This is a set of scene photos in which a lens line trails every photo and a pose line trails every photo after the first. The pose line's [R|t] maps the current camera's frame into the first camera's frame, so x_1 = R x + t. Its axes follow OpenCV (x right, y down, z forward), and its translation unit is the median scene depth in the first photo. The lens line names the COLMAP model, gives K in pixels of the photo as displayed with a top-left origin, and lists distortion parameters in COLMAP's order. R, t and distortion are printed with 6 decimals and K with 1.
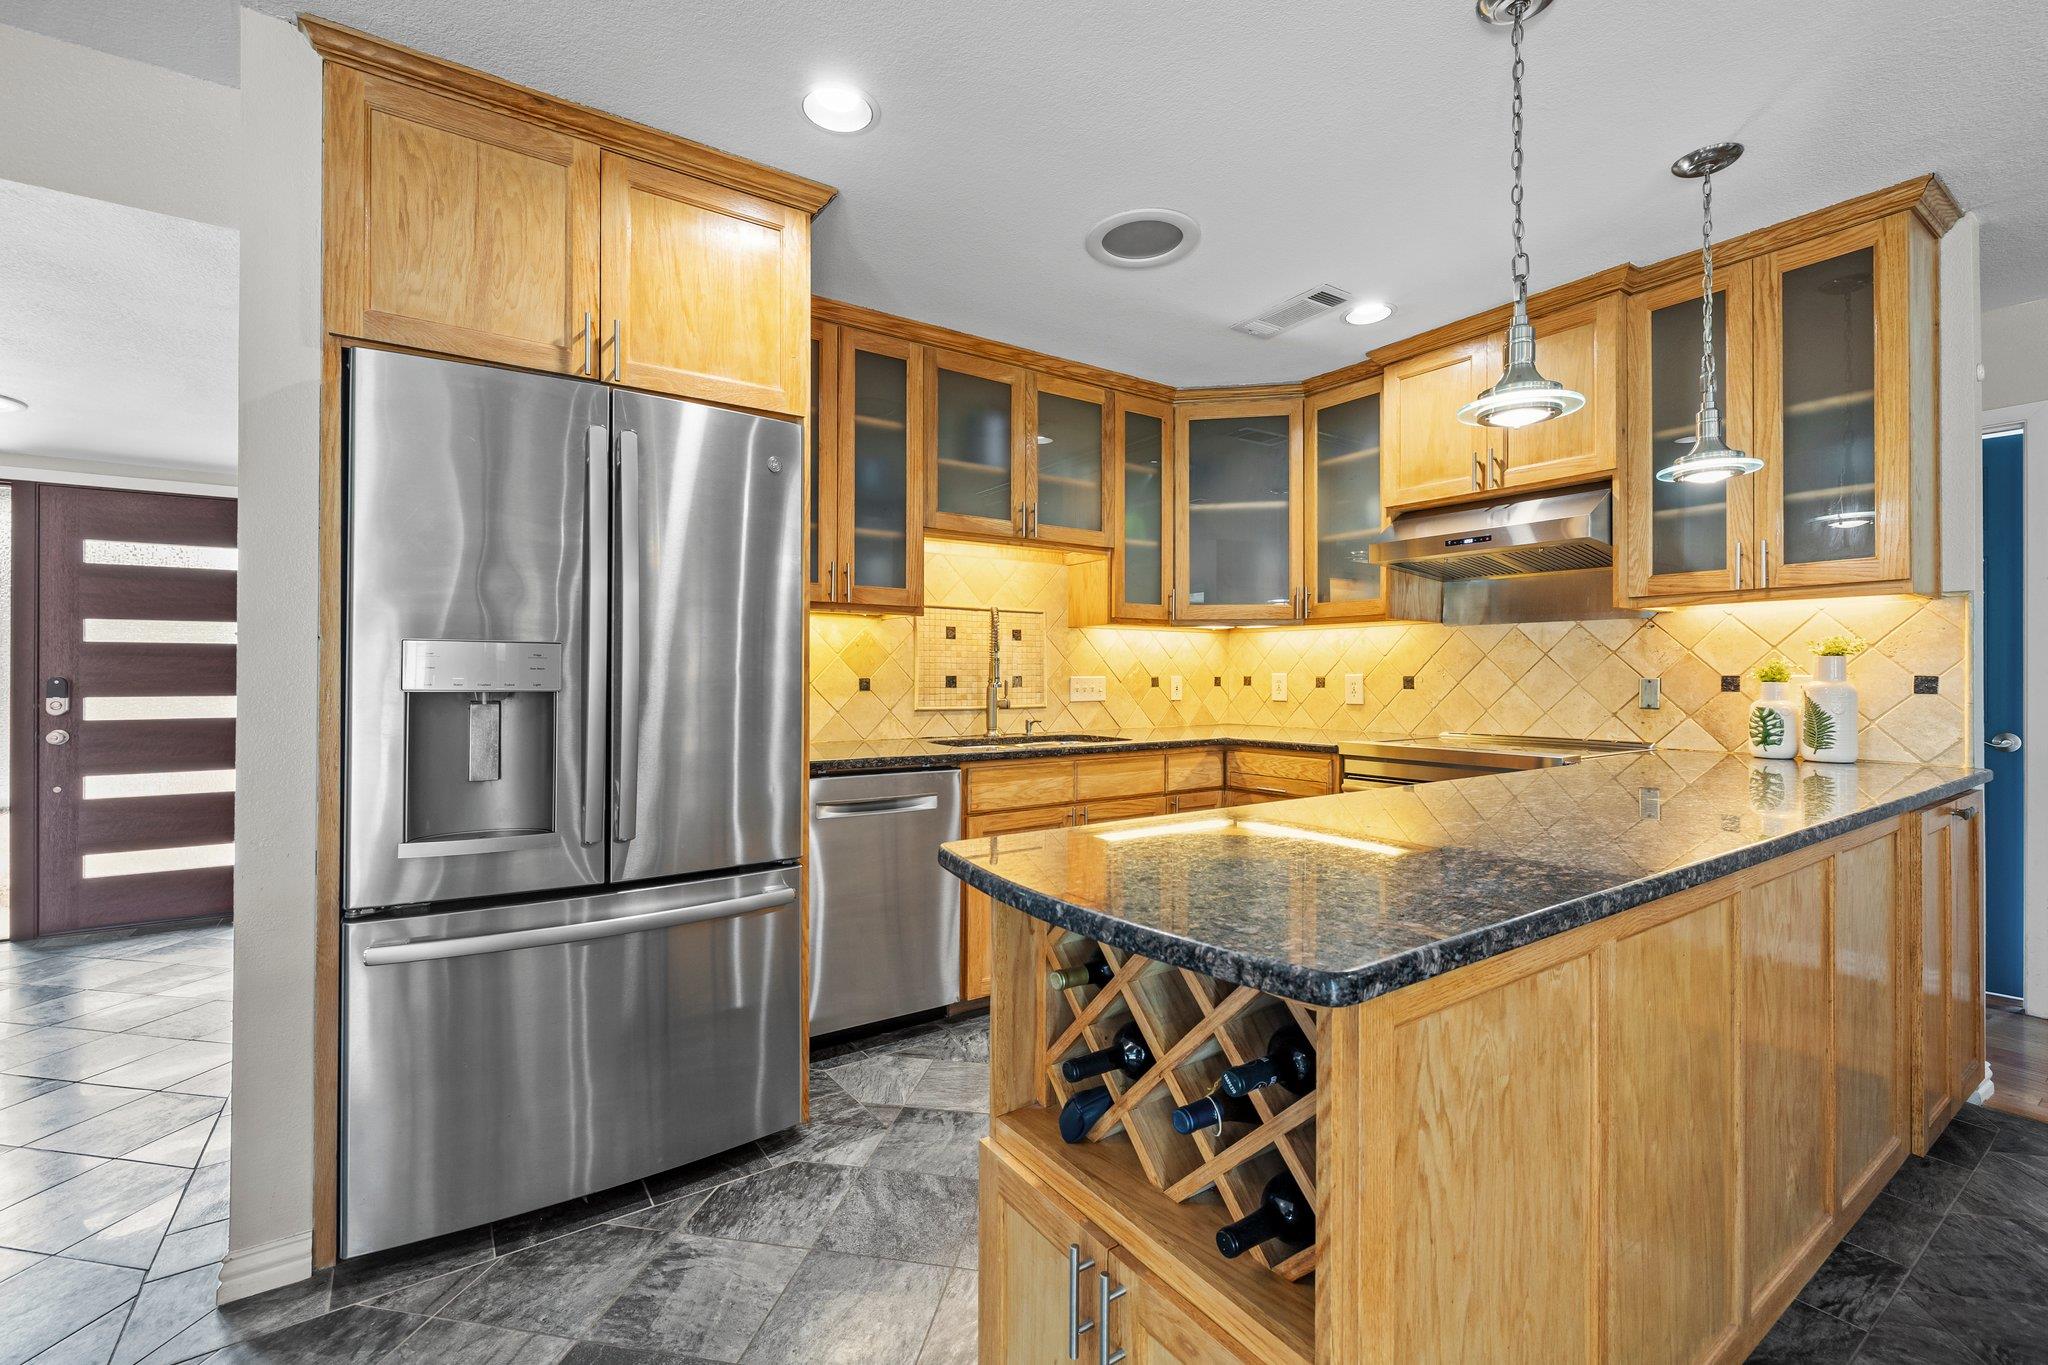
lens RADIAL K [[857.7, 0, 1033.7], [0, 857.7, 669.1], [0, 0, 1]] dist [-0.001999, -0.000607]
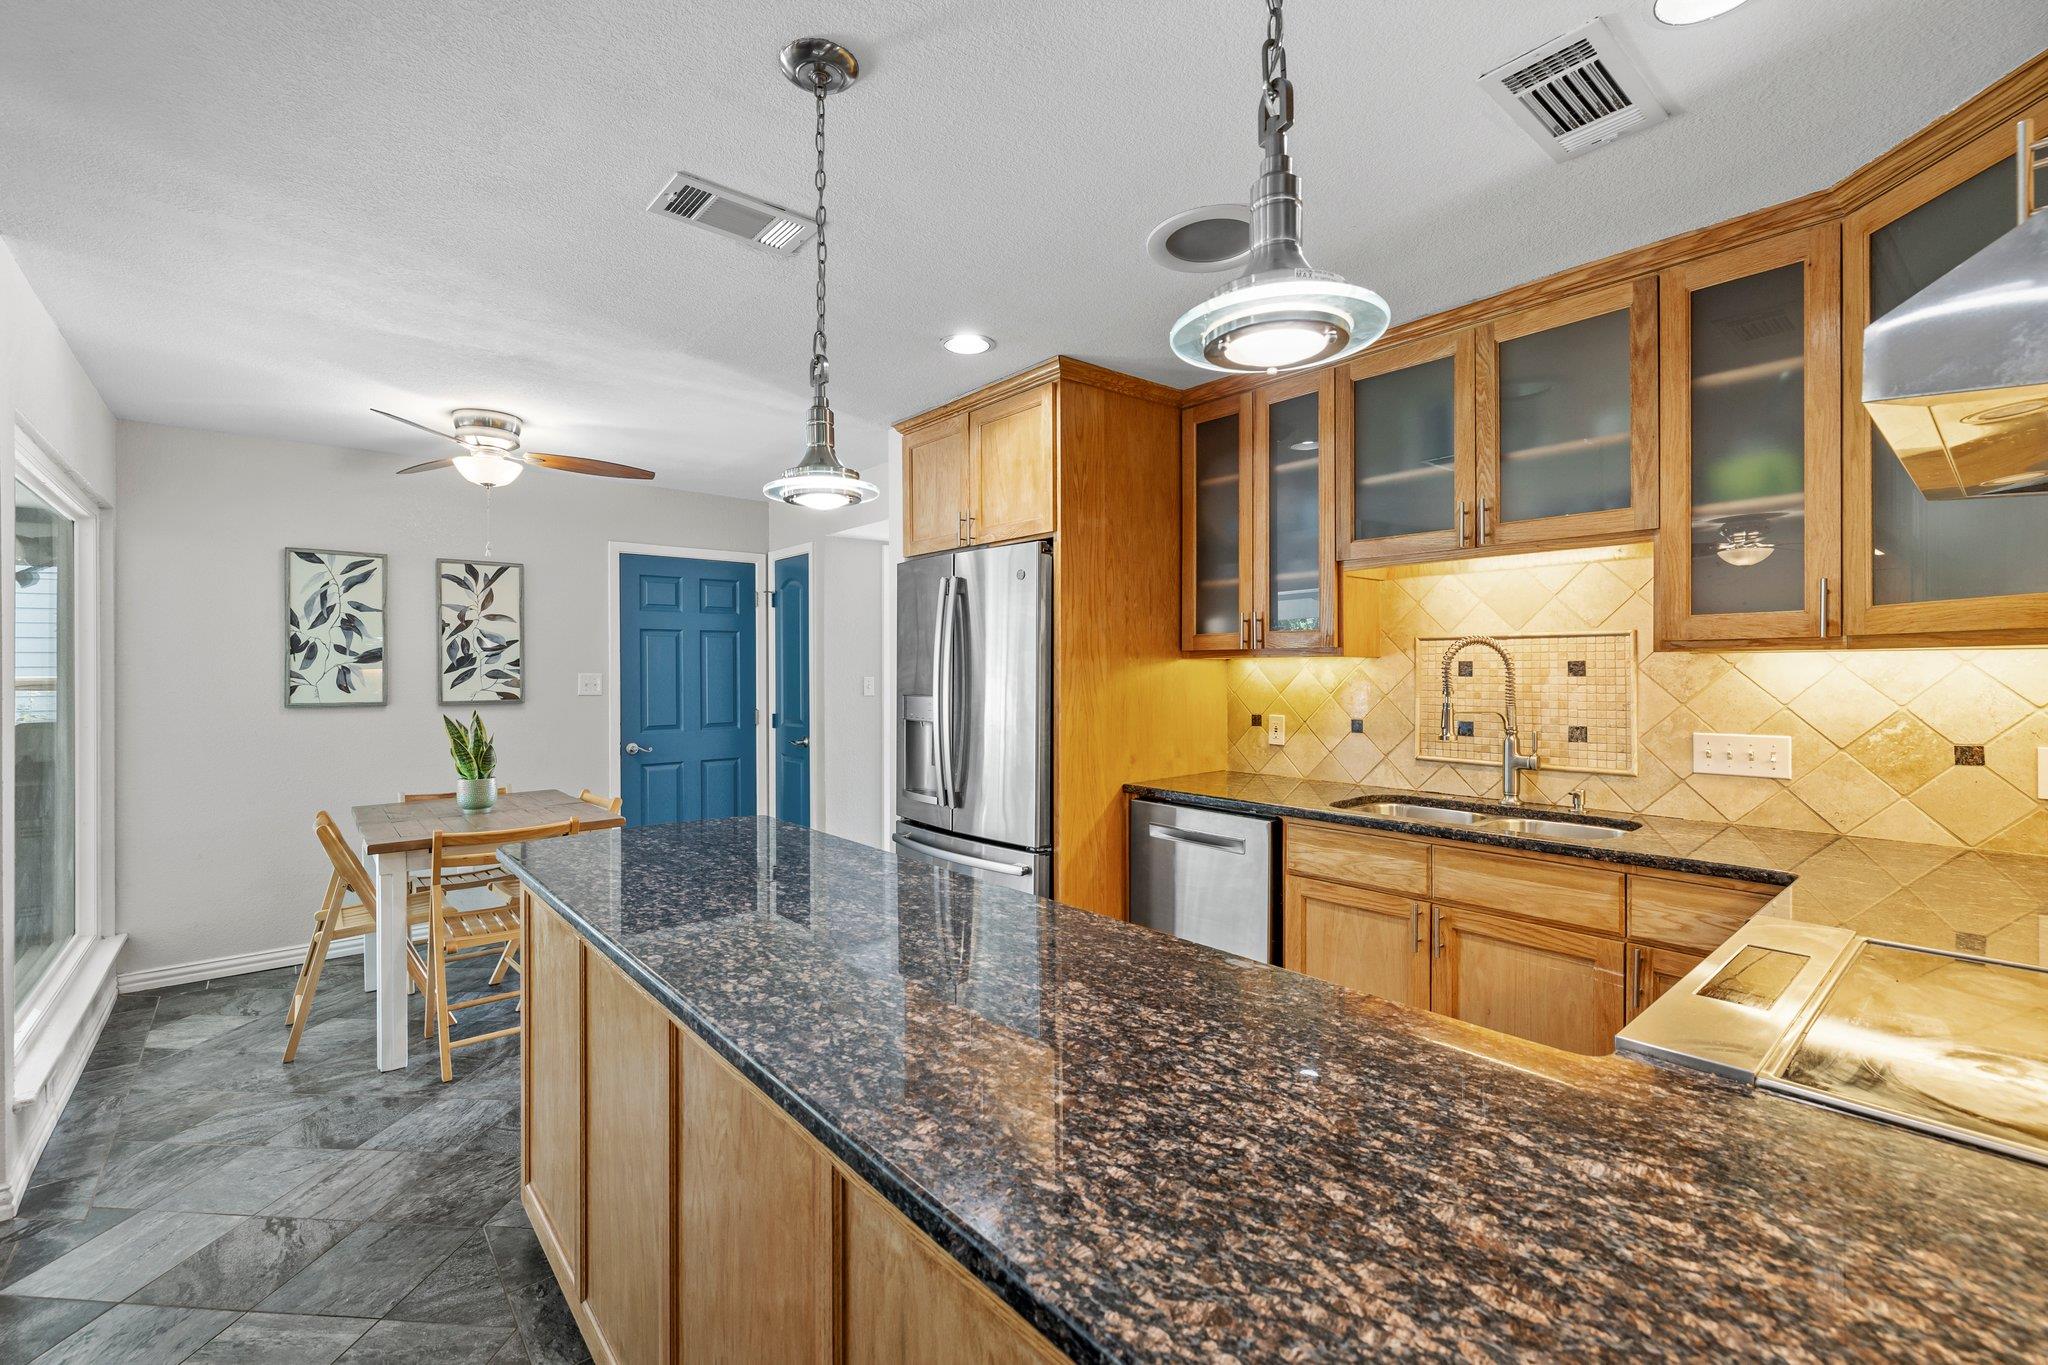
lens RADIAL K [[857.7, 0, 991.2], [0, 857.7, 667.4], [0, 0, 1]] dist [-0.001999, -0.000607]
pose [[0.090104, -0.007065, -0.995907, 0.806367], [0.008280, 0.999946, -0.006345, -0.050458], [0.995898, -0.007675, 0.090158, 0.572503]]
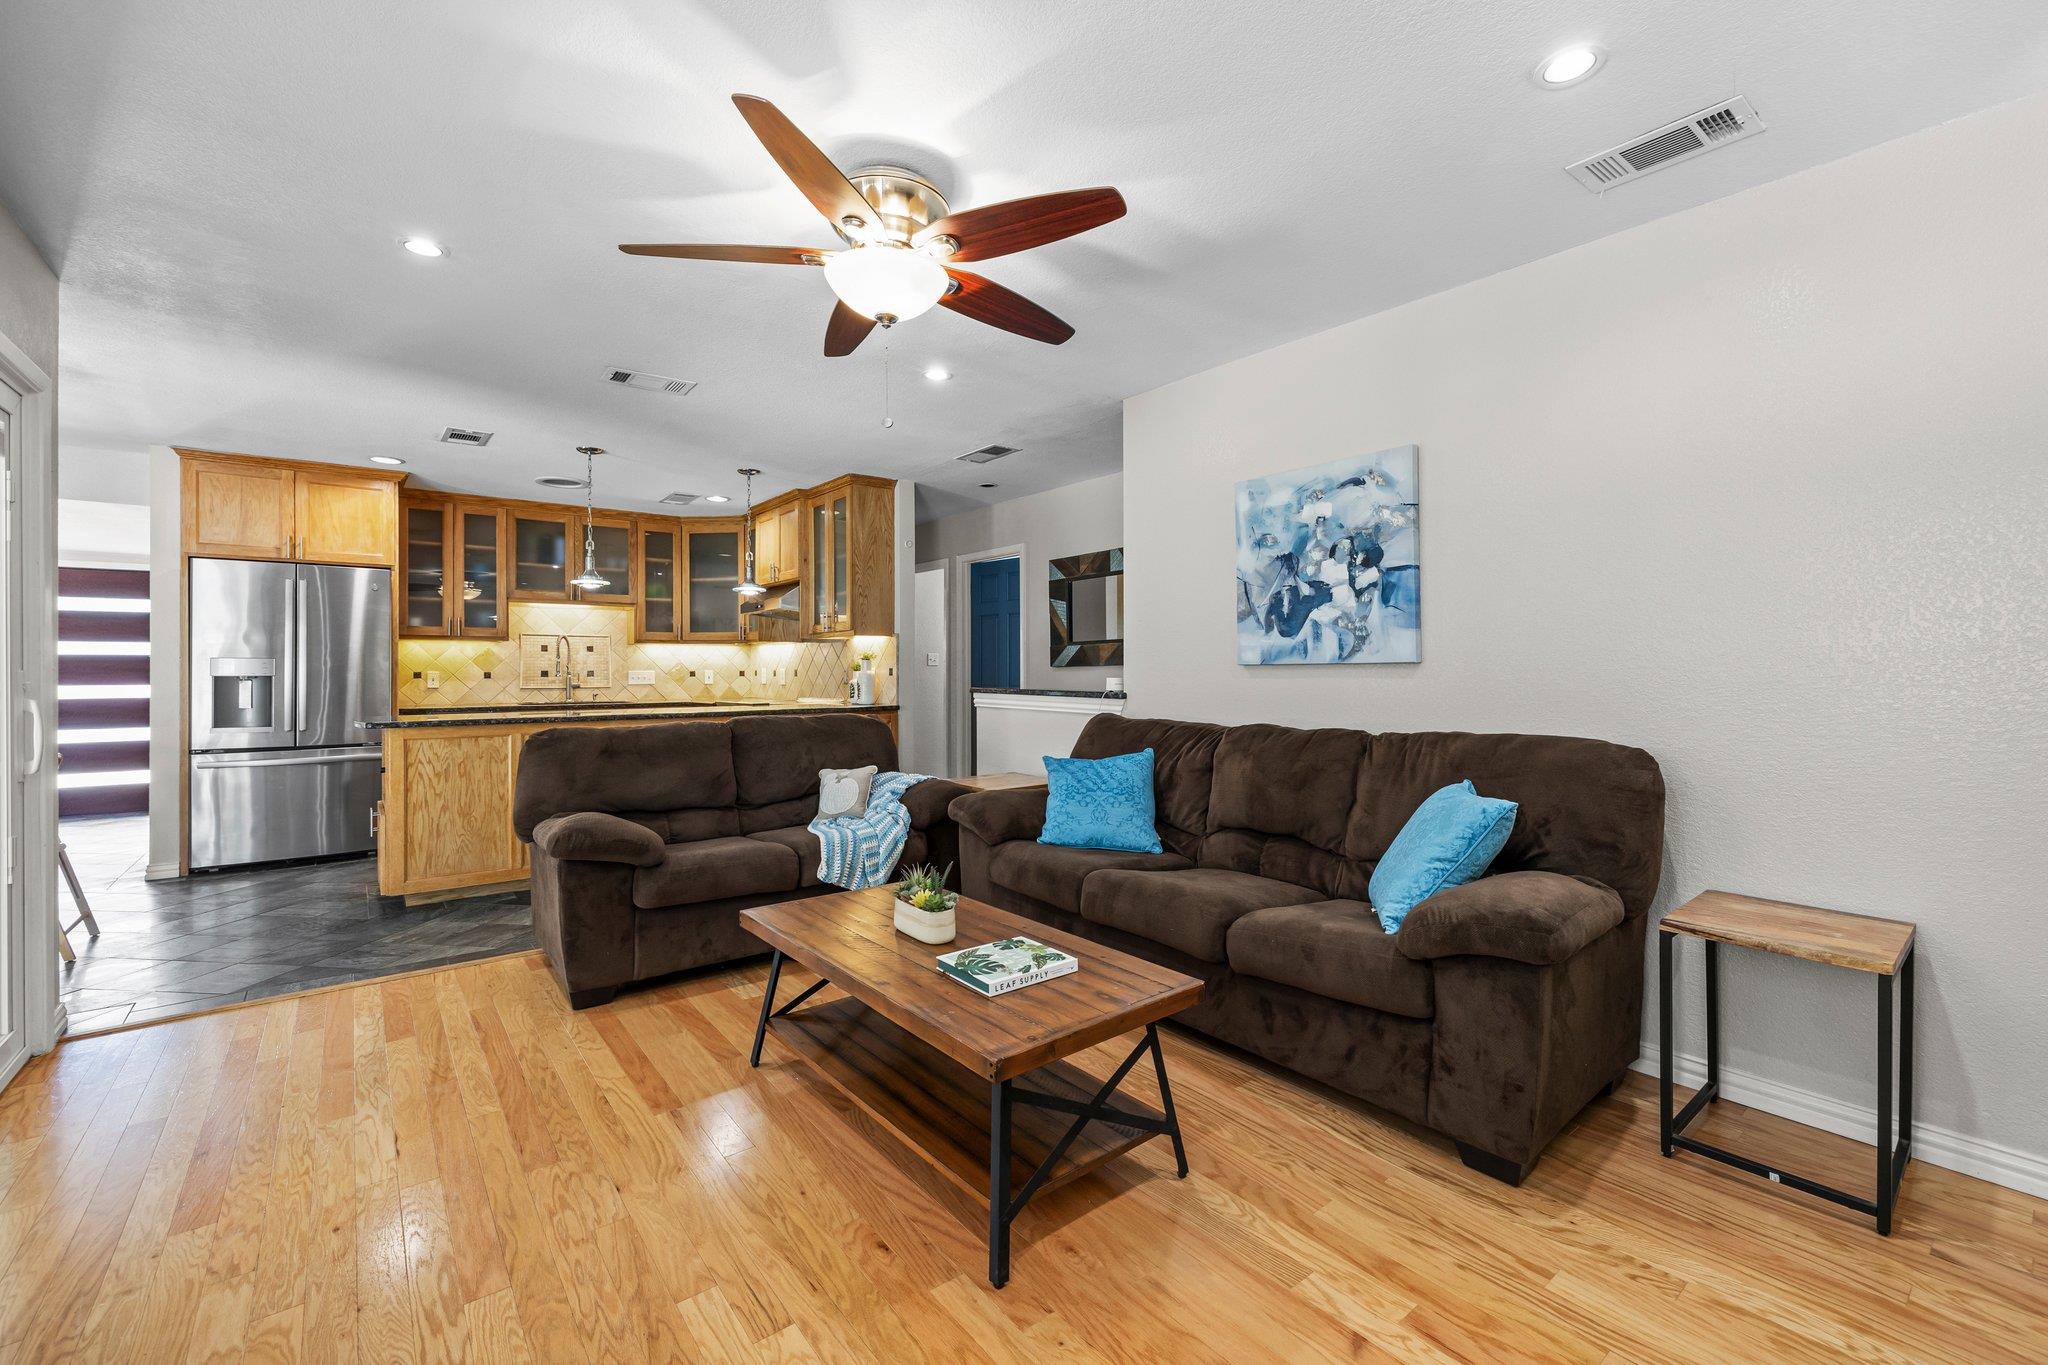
lens RADIAL K [[857.7, 0, 1050.0], [0, 857.7, 669.9], [0, 0, 1]] dist [-0.001999, -0.000607]
pose [[0.997241, -0.005639, 0.074011, 1.060852], [0.005385, 0.999979, 0.003635, 0.005817], [-0.074030, -0.003226, 0.997251, -1.184525]]
